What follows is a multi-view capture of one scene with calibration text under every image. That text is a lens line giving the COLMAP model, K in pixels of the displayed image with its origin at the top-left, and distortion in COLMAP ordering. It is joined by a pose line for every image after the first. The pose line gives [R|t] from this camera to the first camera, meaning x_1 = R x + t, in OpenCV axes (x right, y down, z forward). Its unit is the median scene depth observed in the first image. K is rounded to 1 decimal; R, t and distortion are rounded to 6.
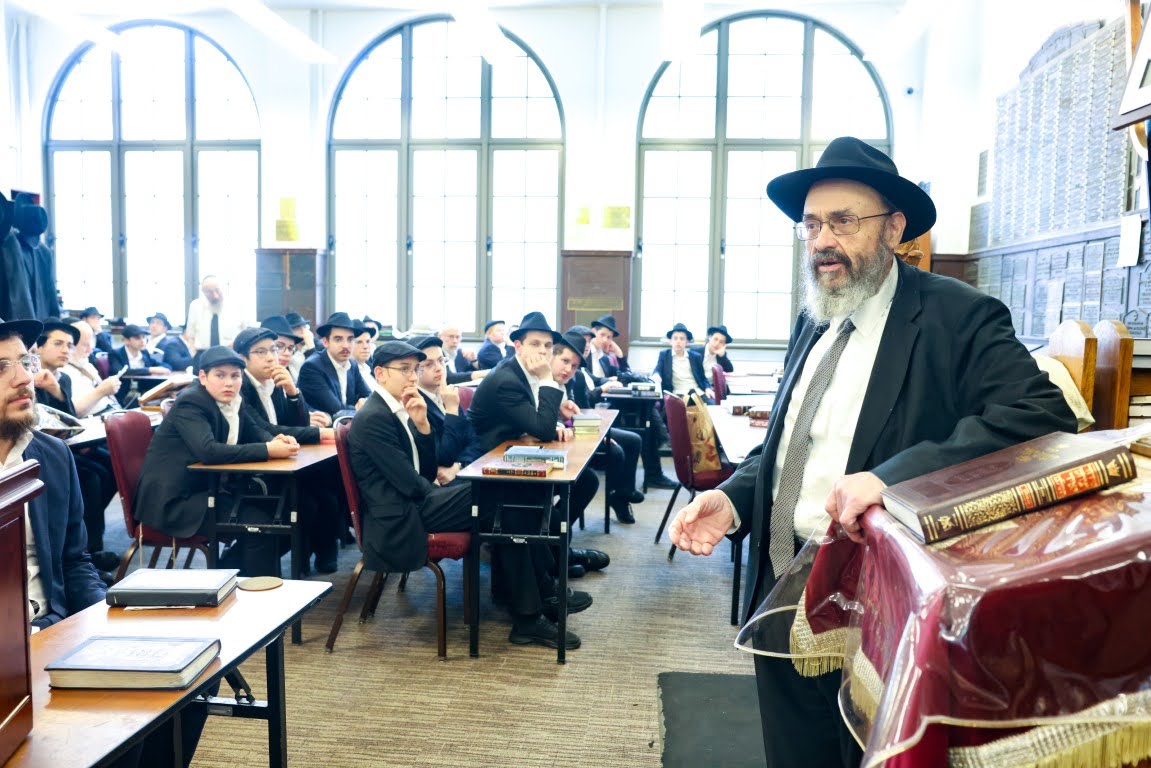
lens RADIAL K [[963.8, 0, 576.7], [0, 963.8, 378.6], [0, 0, 1]] dist [0.004387, 0.006514]
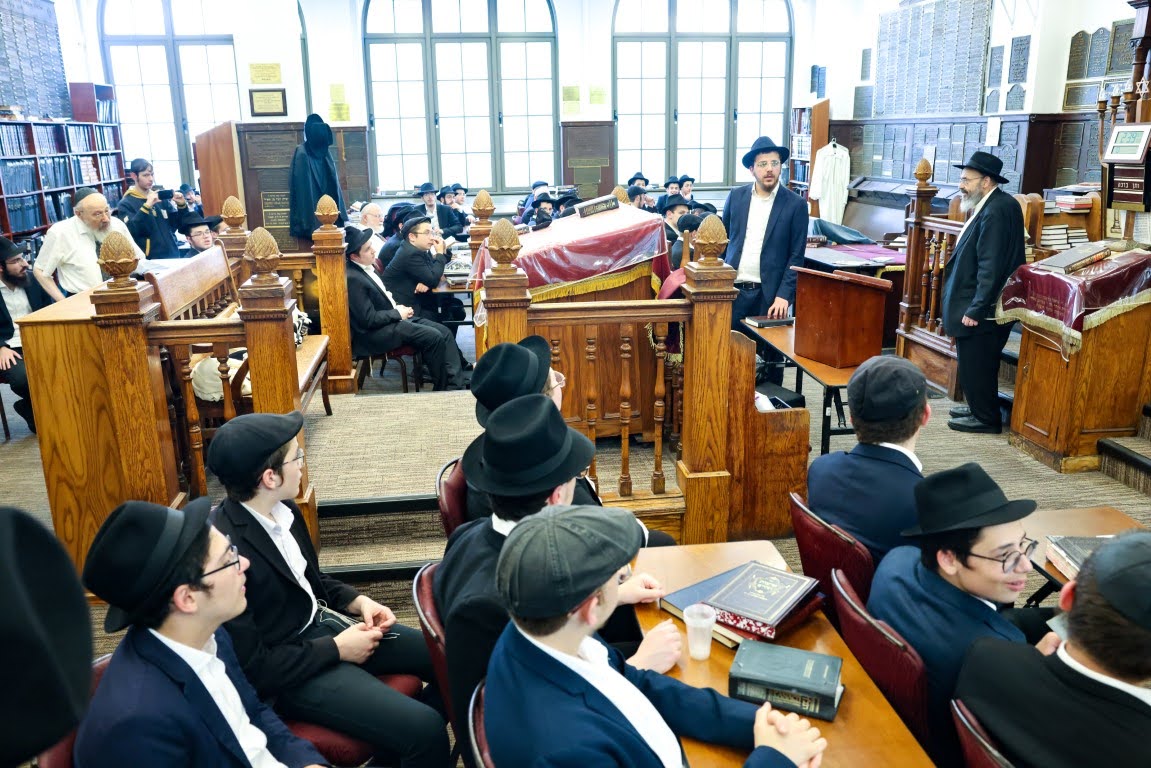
lens RADIAL K [[921.4, 0, 573.1], [0, 921.4, 388.5], [0, 0, 1]] dist [-0.008753, 0.011707]
pose [[0.971143, -0.098711, 0.217112, -0.372829], [0.053667, 0.977428, 0.204340, -0.039066], [-0.232381, -0.186791, 0.954520, -0.339101]]
